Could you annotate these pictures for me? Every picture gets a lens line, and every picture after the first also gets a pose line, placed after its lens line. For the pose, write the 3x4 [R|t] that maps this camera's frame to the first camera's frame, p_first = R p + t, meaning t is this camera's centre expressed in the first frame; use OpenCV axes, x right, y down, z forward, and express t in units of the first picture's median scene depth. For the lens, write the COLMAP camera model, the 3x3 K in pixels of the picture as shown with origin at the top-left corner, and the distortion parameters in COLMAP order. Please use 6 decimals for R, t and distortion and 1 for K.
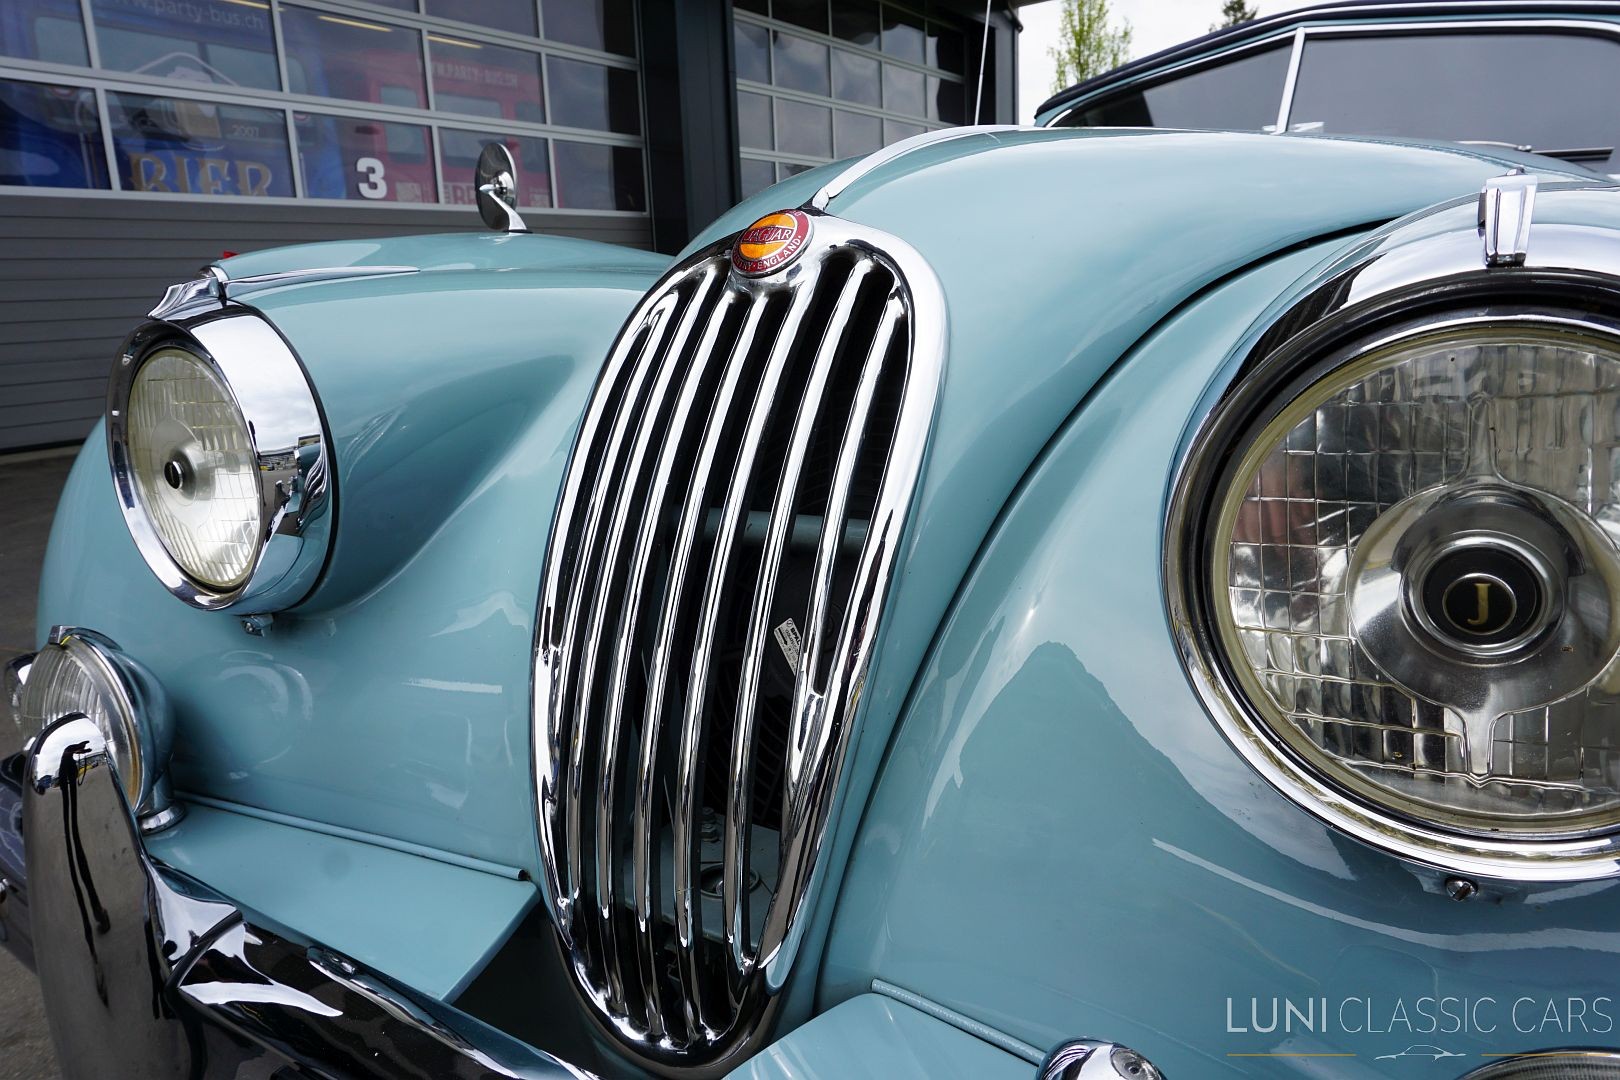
lens RADIAL K [[1087.7, 0, 811.3], [0, 1087.7, 533.4], [0, 0, 1]] dist [-0.047649, 0.032933]
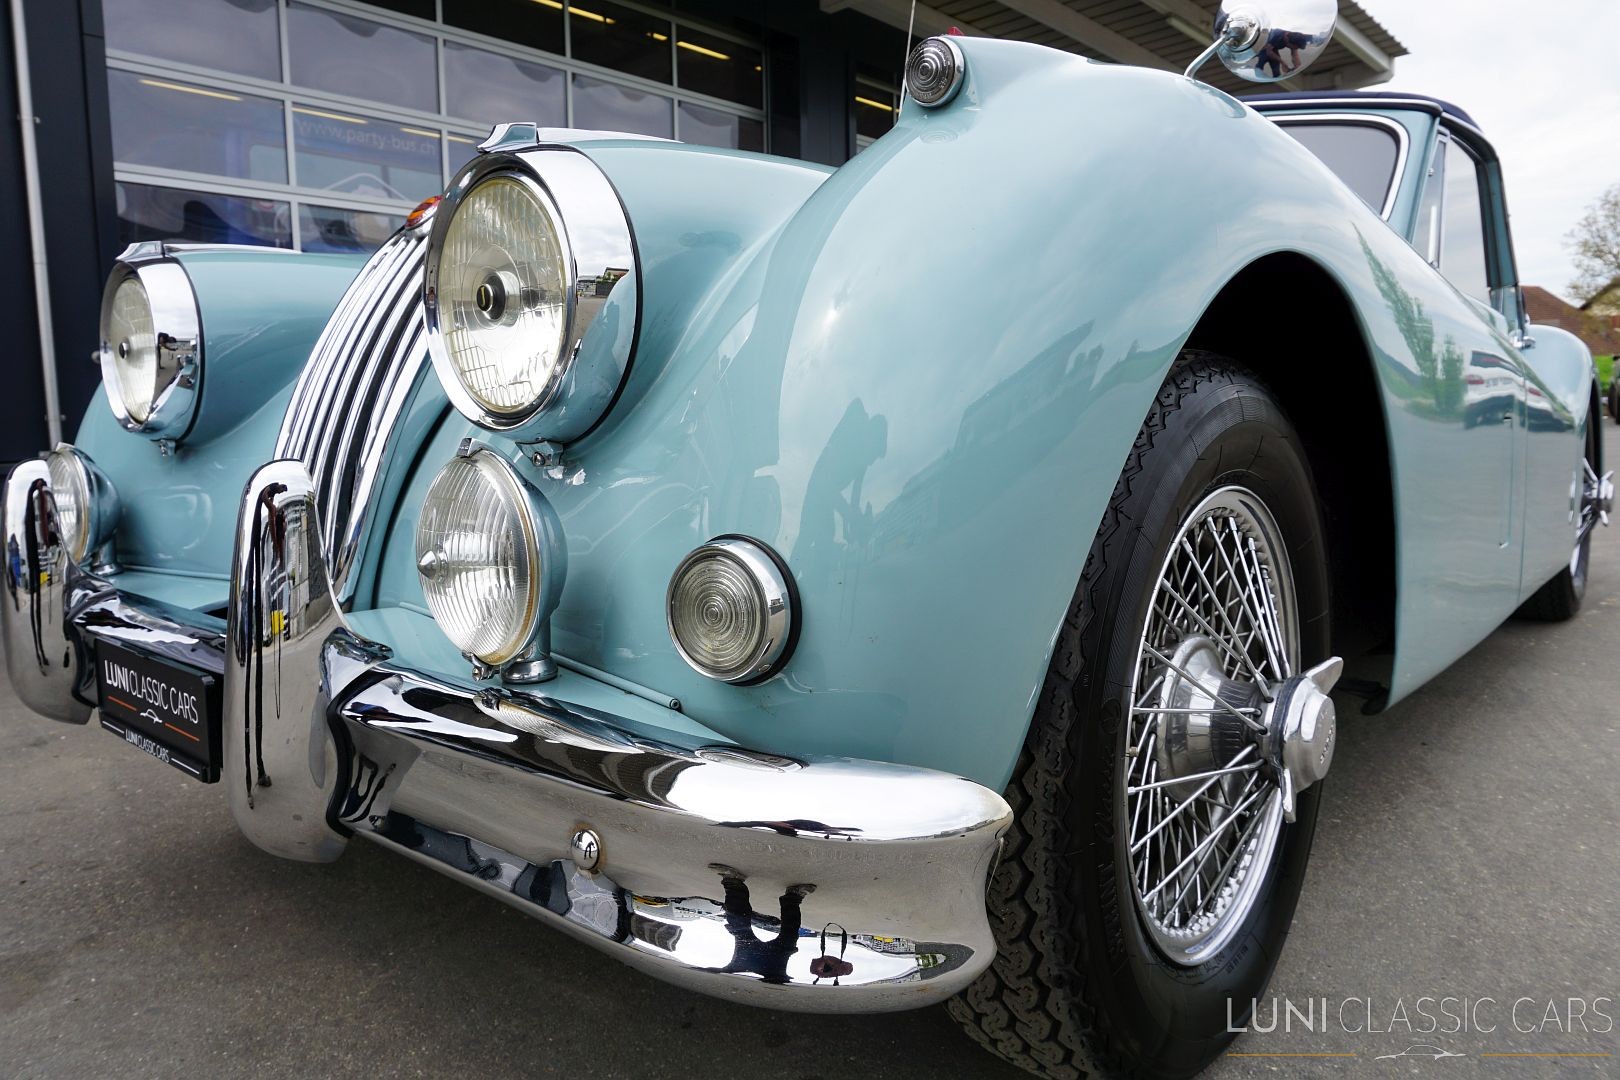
lens RADIAL K [[1087.7, 0, 811.3], [0, 1087.7, 533.4], [0, 0, 1]] dist [-0.047649, 0.032933]
pose [[0.989055, 0.040347, -0.141923, 0.091745], [-0.055110, 0.993290, -0.101674, 0.042319], [0.136869, 0.108382, 0.984642, -0.062741]]
